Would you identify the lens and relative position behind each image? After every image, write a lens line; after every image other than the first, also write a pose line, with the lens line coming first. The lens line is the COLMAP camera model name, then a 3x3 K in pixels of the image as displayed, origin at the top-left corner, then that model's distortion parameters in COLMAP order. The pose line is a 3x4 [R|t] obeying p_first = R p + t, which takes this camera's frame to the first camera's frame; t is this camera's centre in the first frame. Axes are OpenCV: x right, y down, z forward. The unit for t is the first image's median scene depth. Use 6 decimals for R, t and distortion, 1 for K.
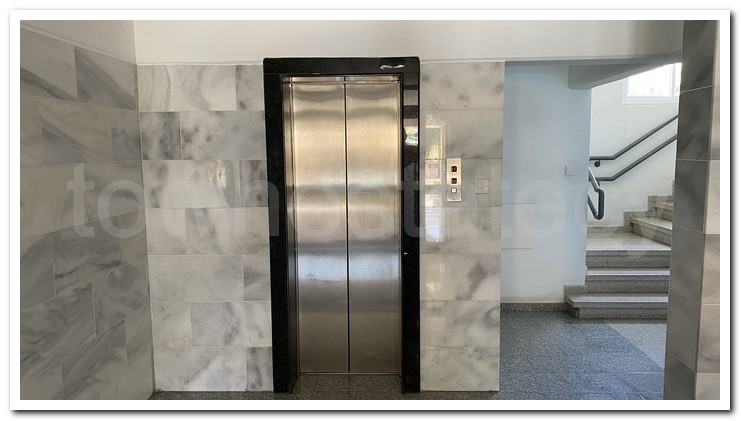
lens RADIAL K [[541.7, 0, 366.4], [0, 541.7, 209.3], [0, 0, 1]] dist [0.002606, -0.005056]
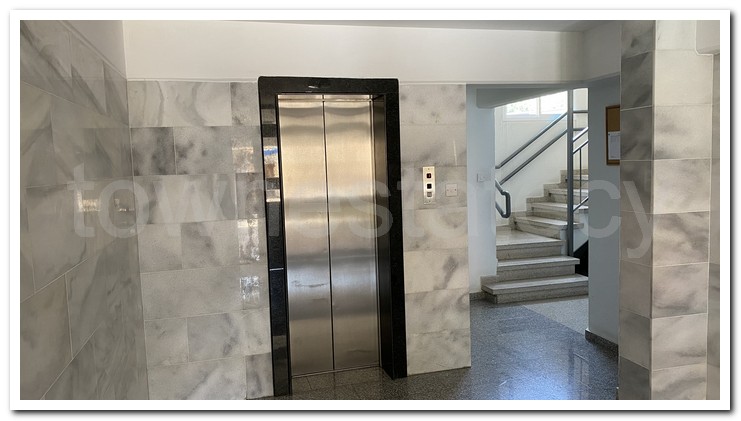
lens RADIAL K [[541.7, 0, 366.4], [0, 541.7, 209.3], [0, 0, 1]] dist [0.002606, -0.005056]
pose [[0.955426, -0.046831, 0.291492, -0.293965], [0.056679, 0.998069, -0.025431, 0.017578], [-0.289738, 0.040819, 0.956235, -0.057301]]
